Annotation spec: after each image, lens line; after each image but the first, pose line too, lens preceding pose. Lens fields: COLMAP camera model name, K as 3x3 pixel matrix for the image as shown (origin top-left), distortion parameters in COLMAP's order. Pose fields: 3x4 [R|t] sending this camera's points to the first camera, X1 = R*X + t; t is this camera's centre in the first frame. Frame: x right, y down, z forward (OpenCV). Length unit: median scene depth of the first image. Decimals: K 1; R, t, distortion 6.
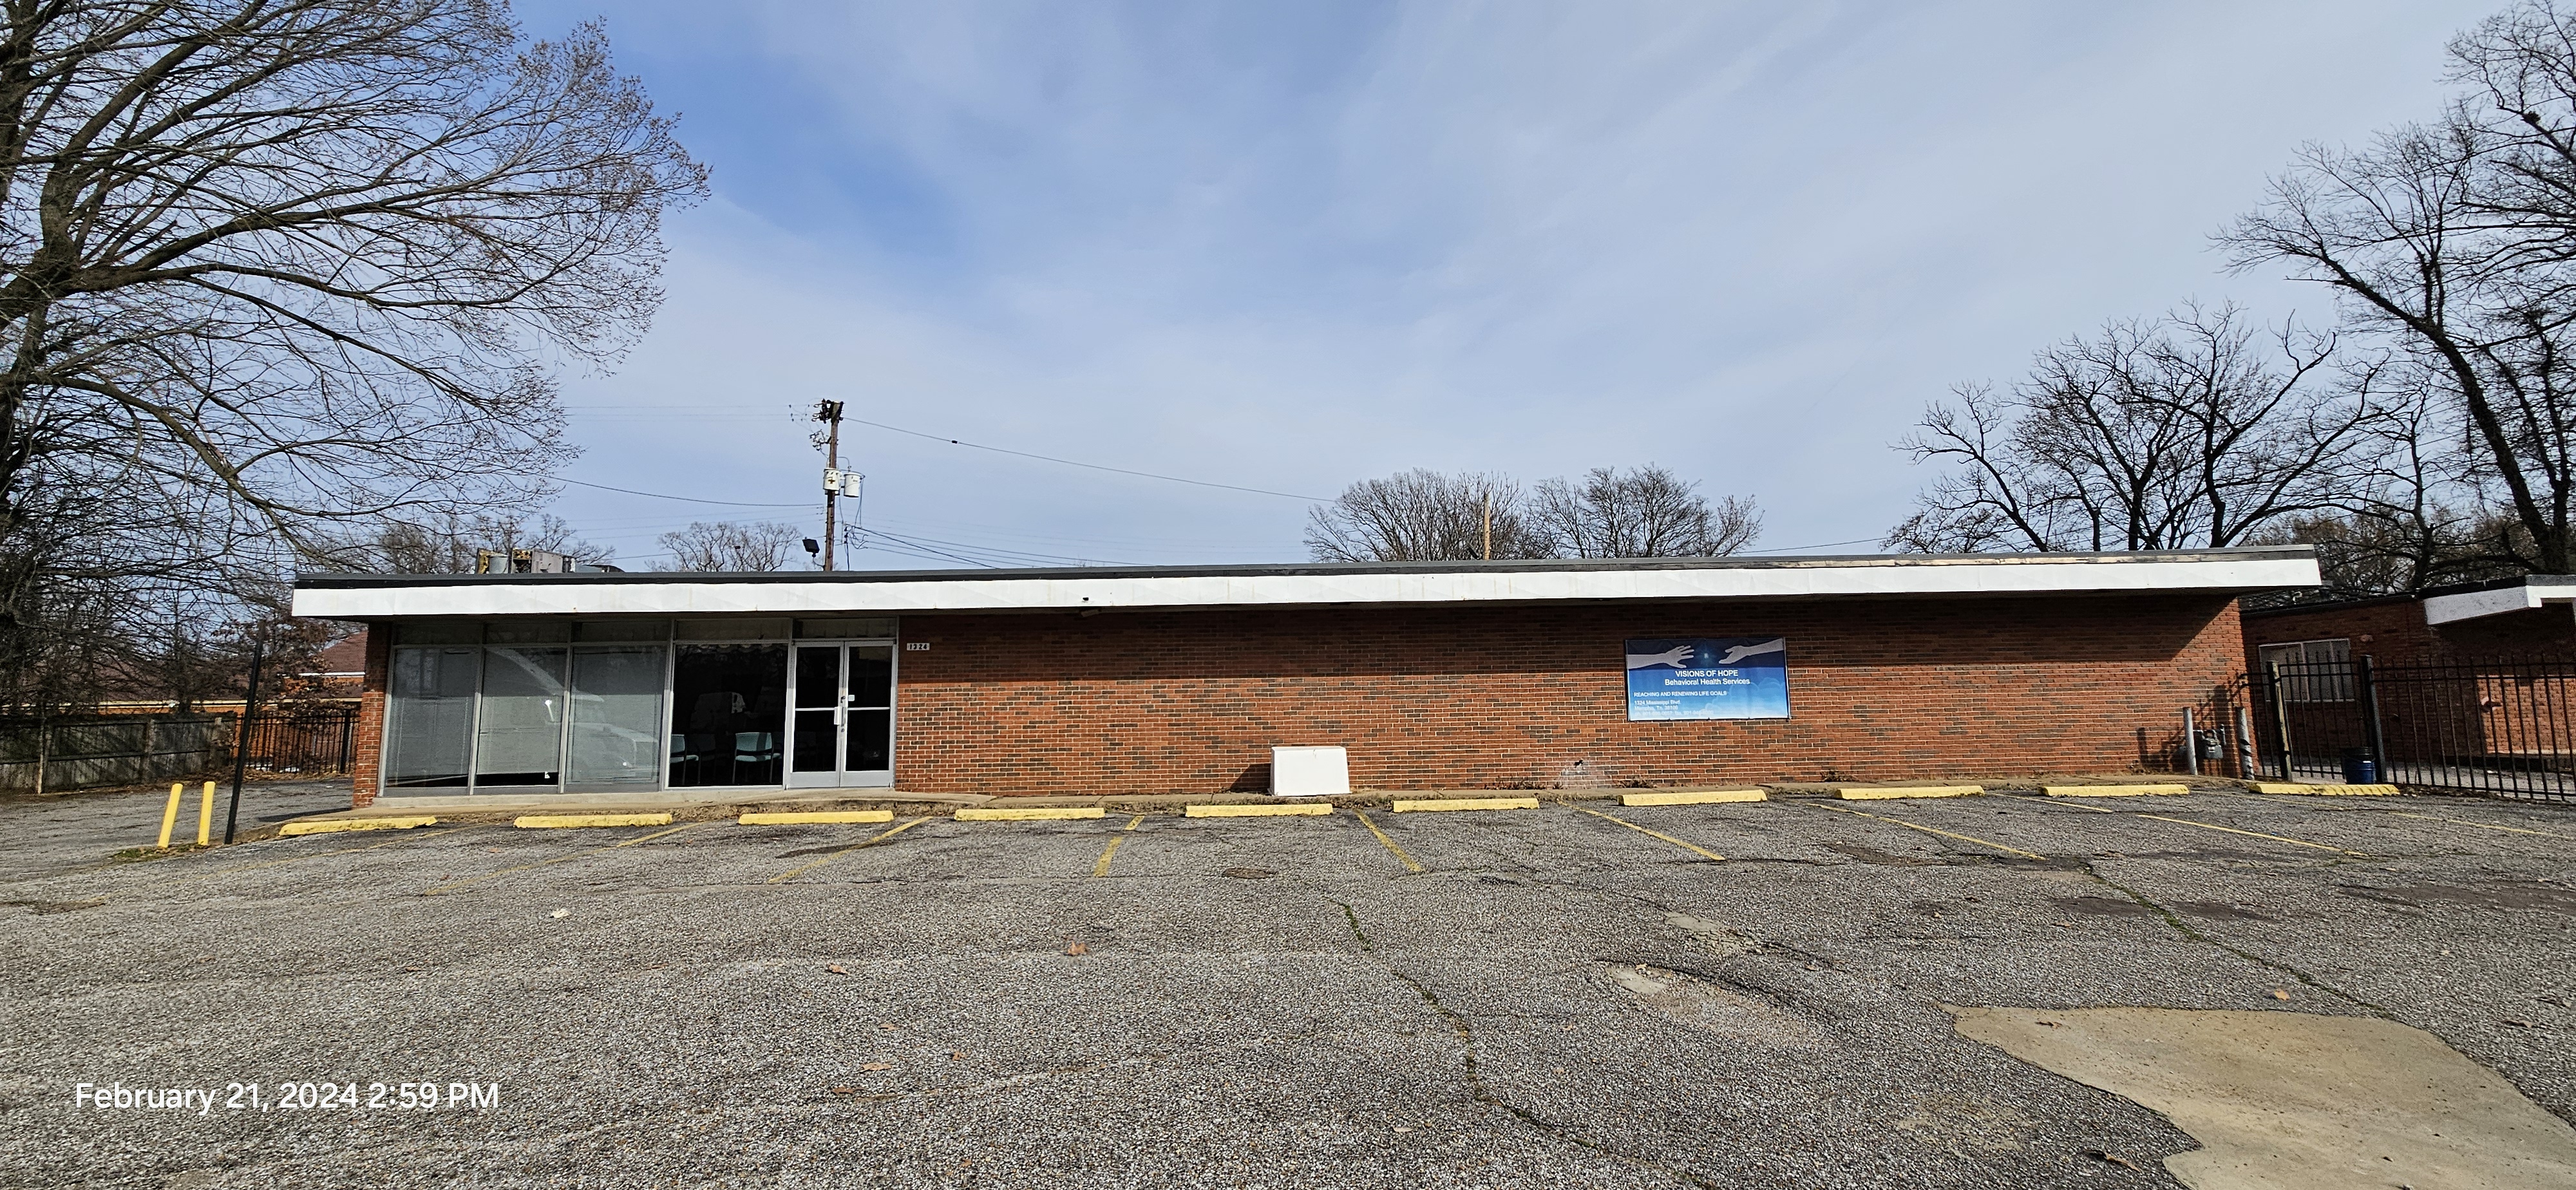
lens RADIAL K [[1047.2, 0, 1288.0], [0, 1047.2, 595.0], [0, 0, 1]] dist [-0.015264, -0.000150]
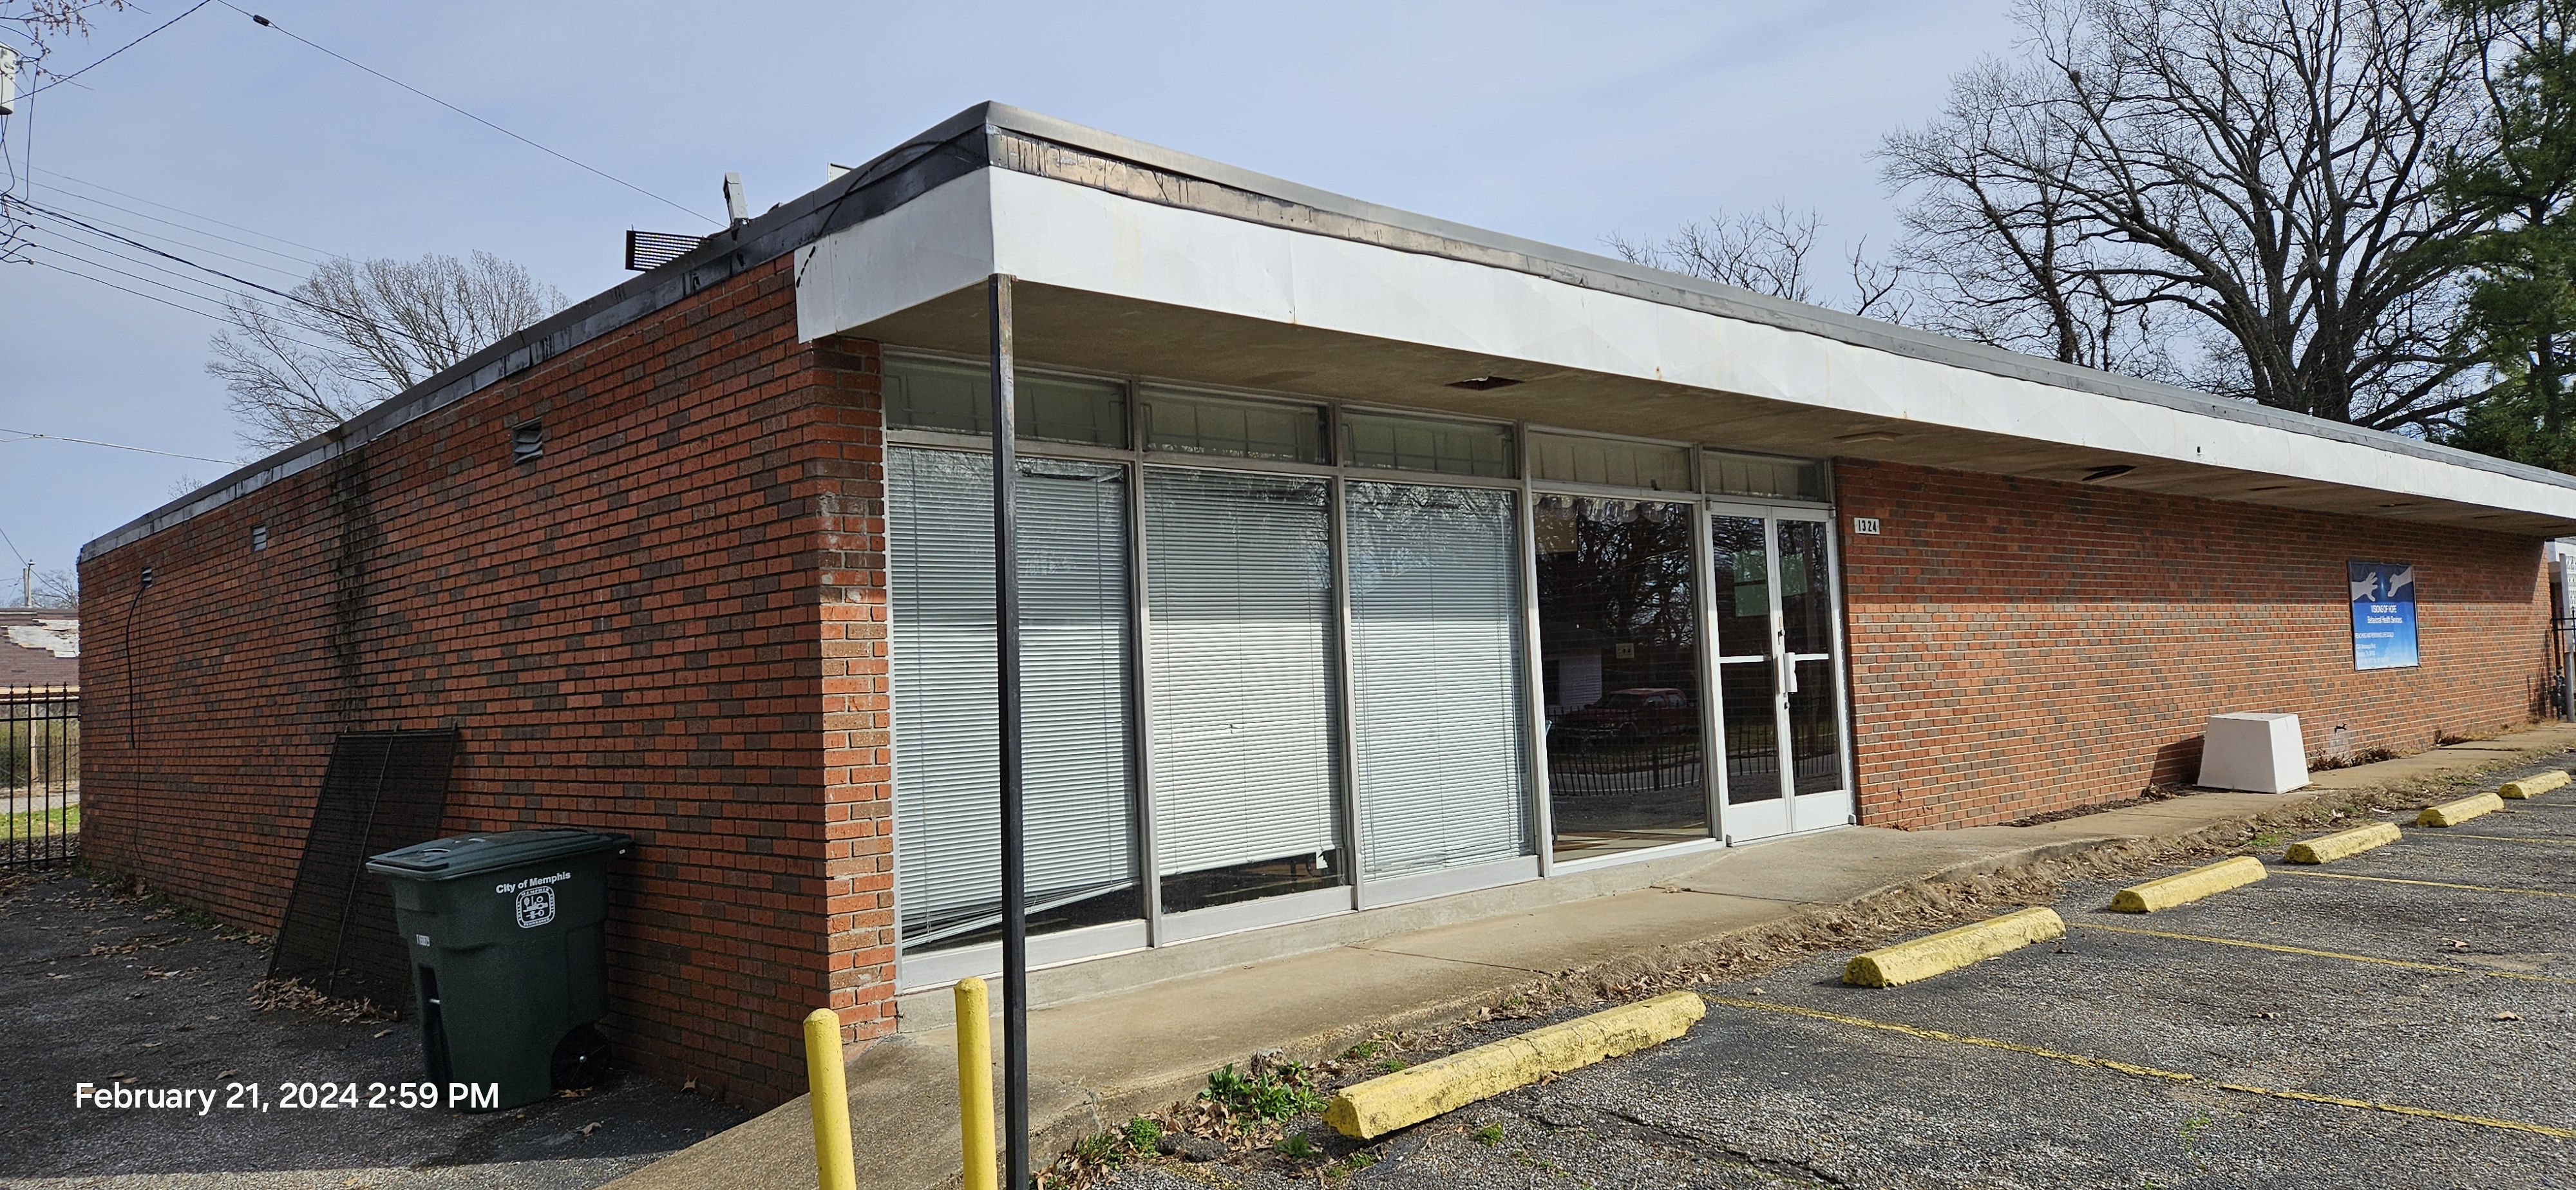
lens RADIAL K [[1713.1, 0, 1288.0], [0, 1713.1, 595.0], [0, 0, 1]] dist [0.036119, 0.000422]
pose [[0.735221, 0.021024, 0.677502, -1.082529], [-0.048813, 0.998566, 0.021984, 0.076495], [-0.676068, -0.049234, 0.735192, 0.599232]]
